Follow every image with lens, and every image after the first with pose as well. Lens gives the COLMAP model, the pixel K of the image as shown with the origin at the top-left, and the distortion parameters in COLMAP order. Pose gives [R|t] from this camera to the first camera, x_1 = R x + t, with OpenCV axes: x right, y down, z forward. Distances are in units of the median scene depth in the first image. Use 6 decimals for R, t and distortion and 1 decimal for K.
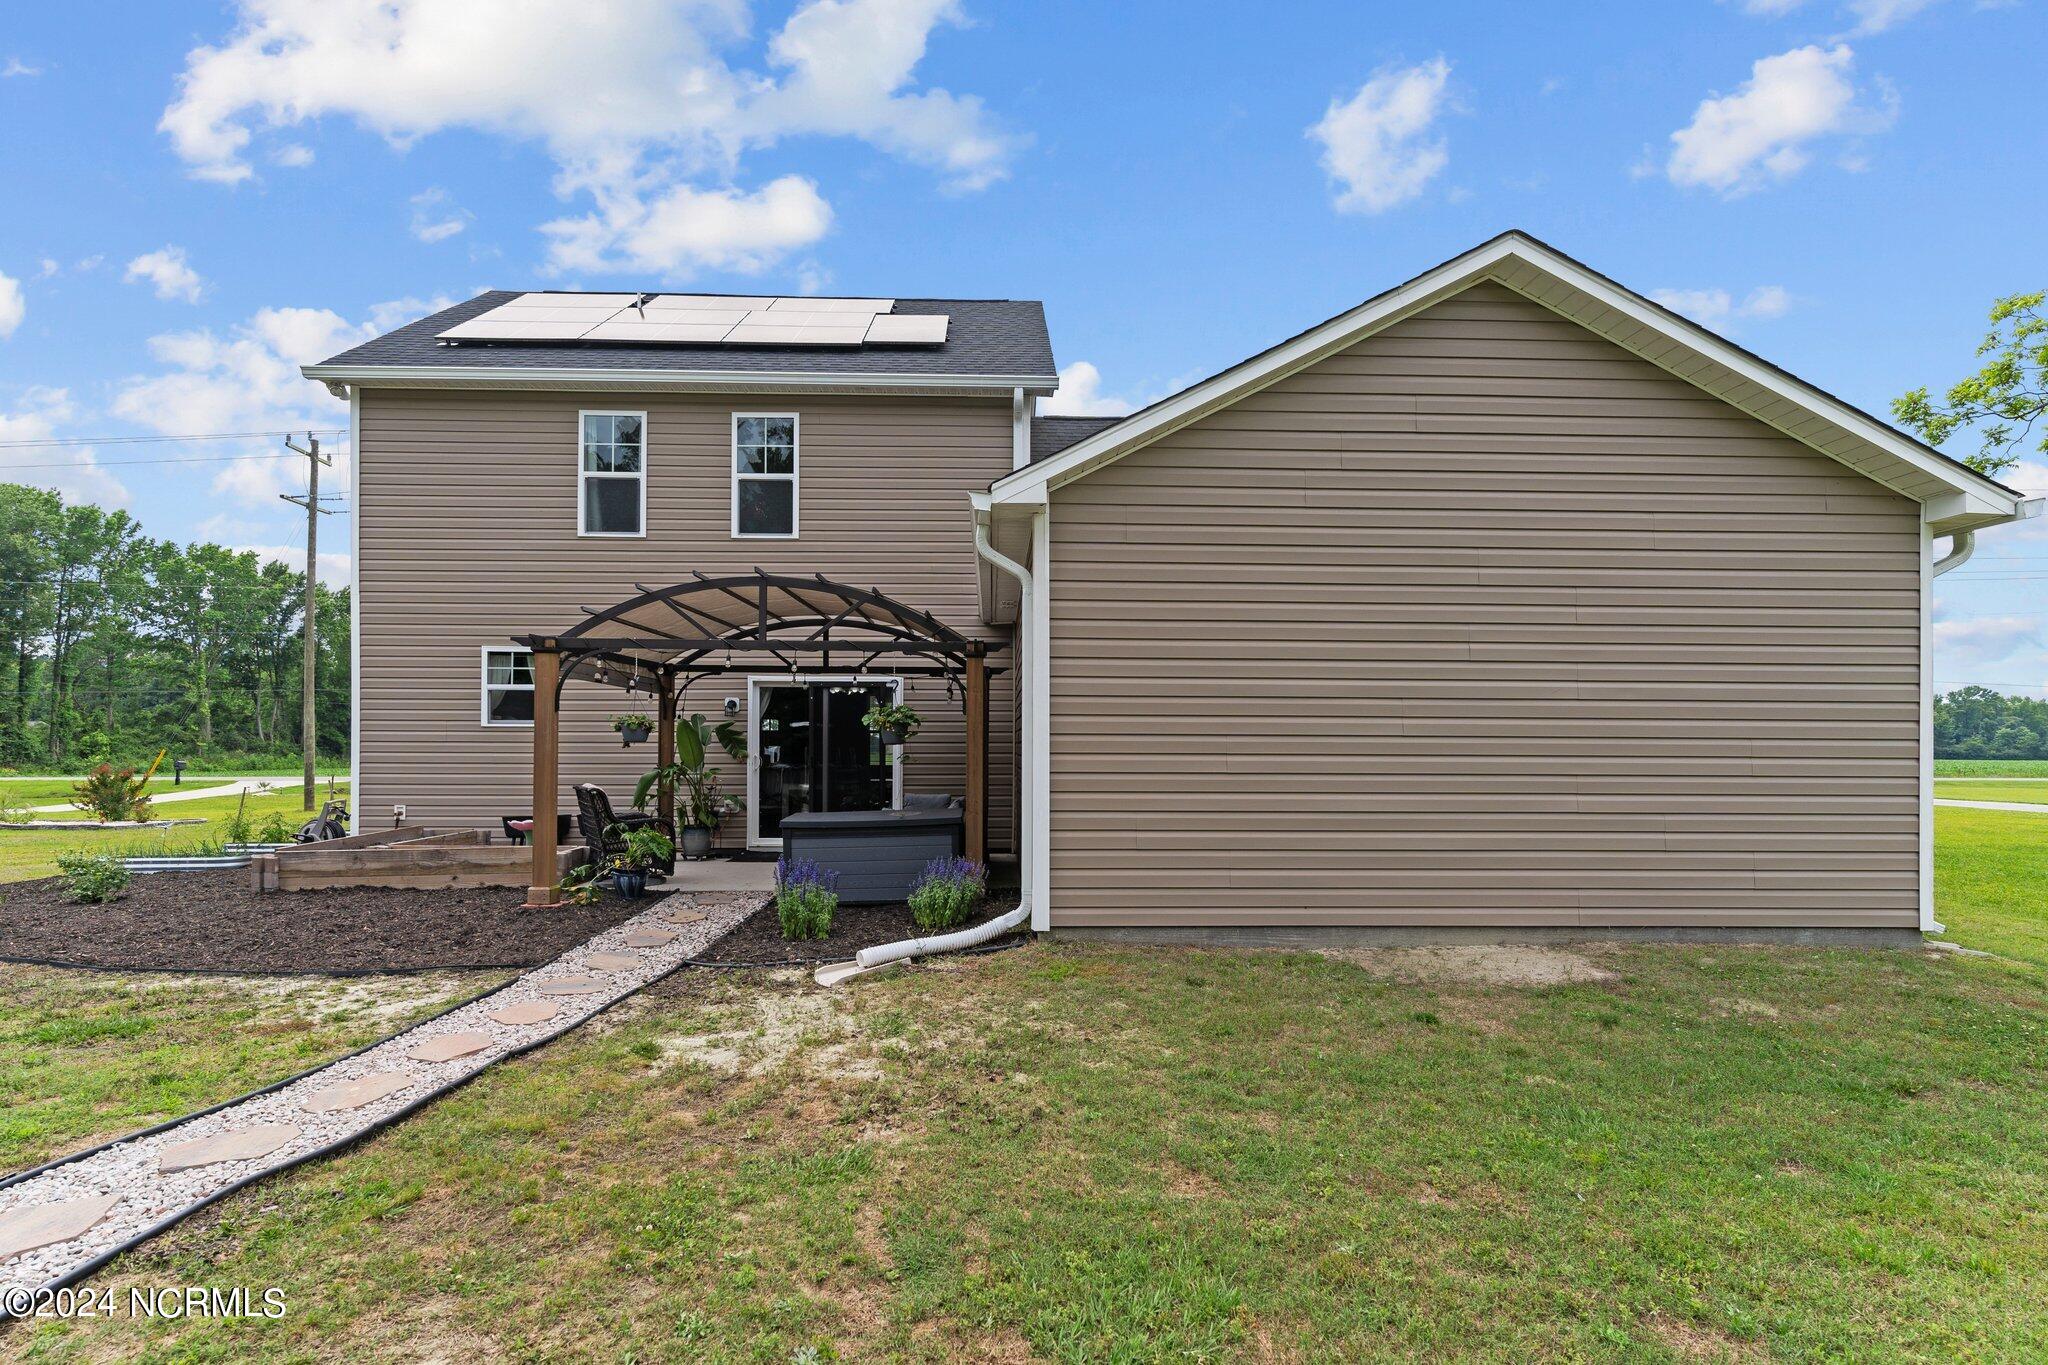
lens RADIAL K [[1006.5, 0, 1014.7], [0, 1006.5, 750.1], [0, 0, 1]] dist [0.003847, 0.000913]
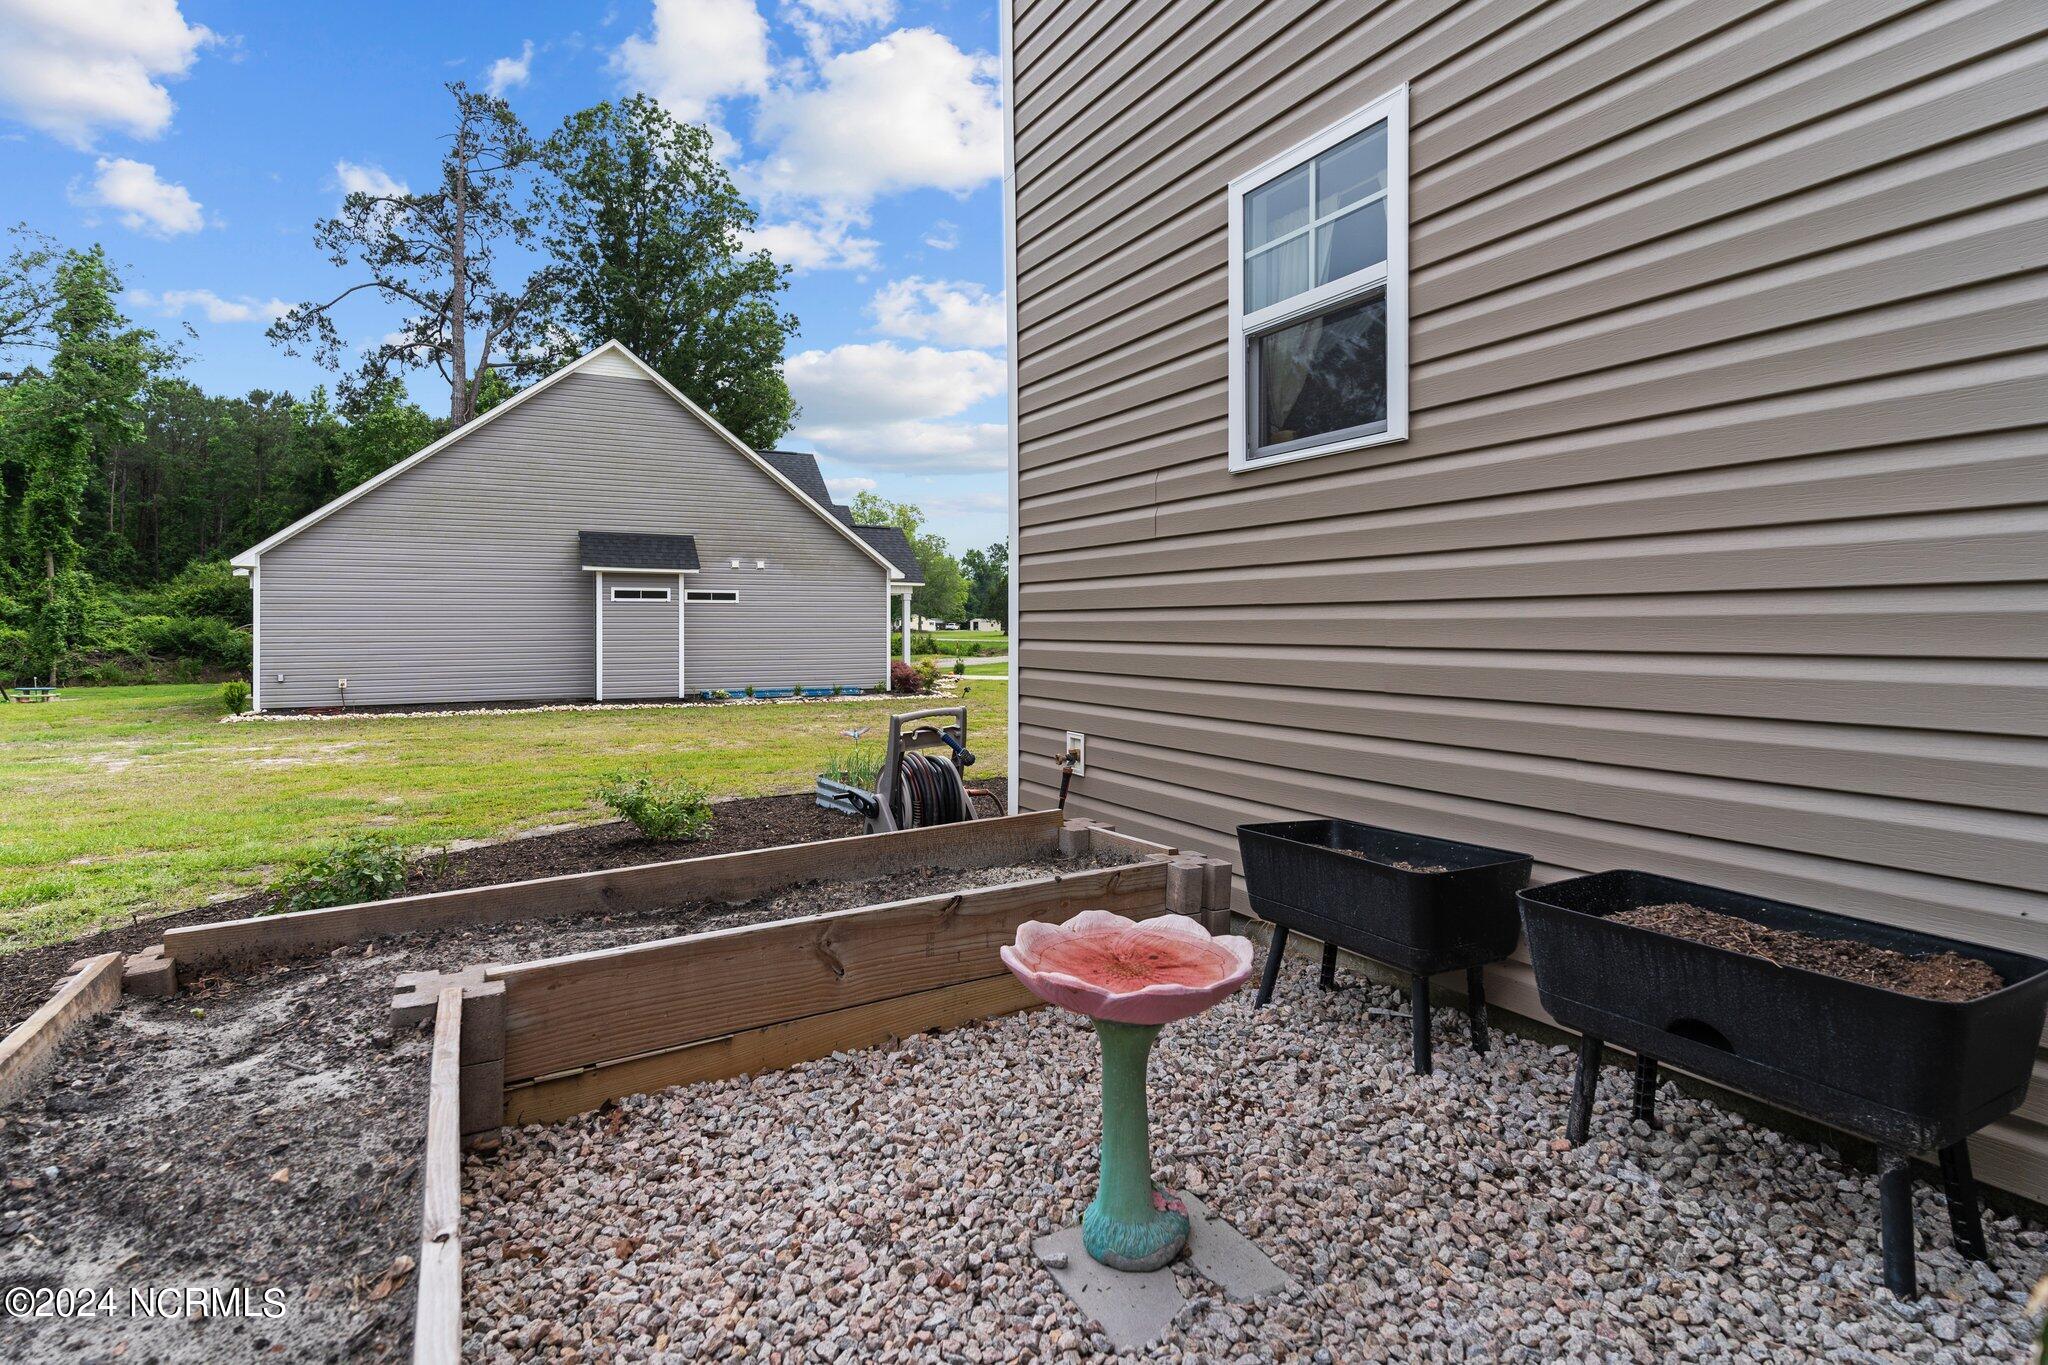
lens RADIAL K [[995.5, 0, 1025.3], [0, 995.5, 643.7], [0, 0, 1]] dist [0.000864, -0.000009]
pose [[0.480284, 0.009094, -0.877066, -0.315338], [0.008561, 0.999850, 0.015055, 0.018486], [0.877071, -0.014739, 0.480134, 0.819560]]
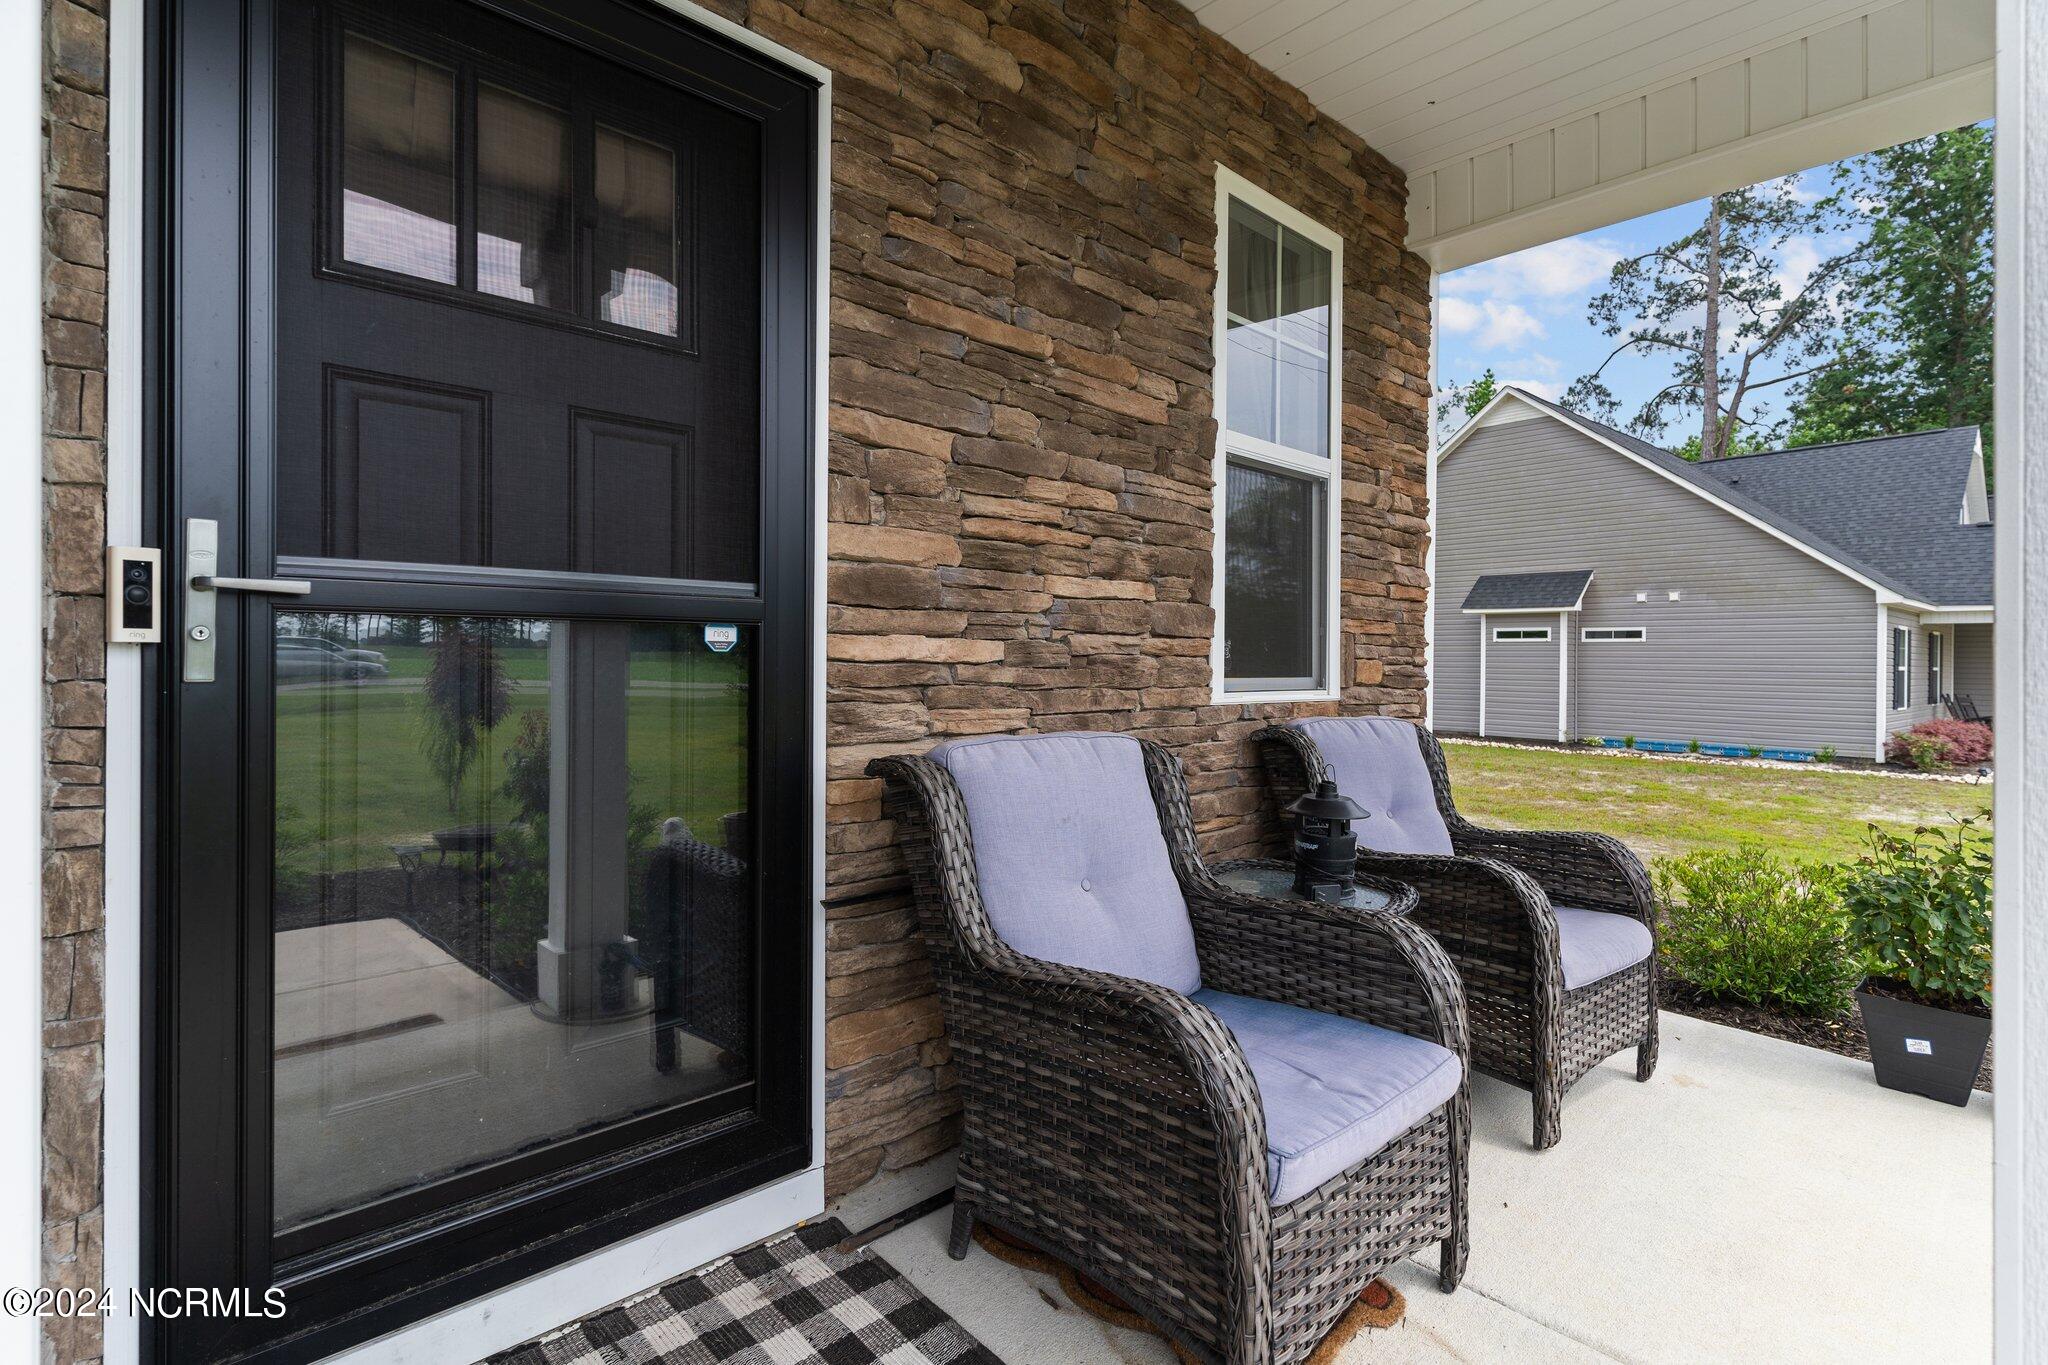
lens RADIAL K [[995.5, 0, 1025.3], [0, 995.5, 643.7], [0, 0, 1]] dist [0.000864, -0.000009]
pose [[-0.737083, -0.023002, -0.675410, -0.352579], [-0.011592, 0.999704, -0.021395, 0.016060], [0.675702, -0.007940, -0.737132, 1.802144]]
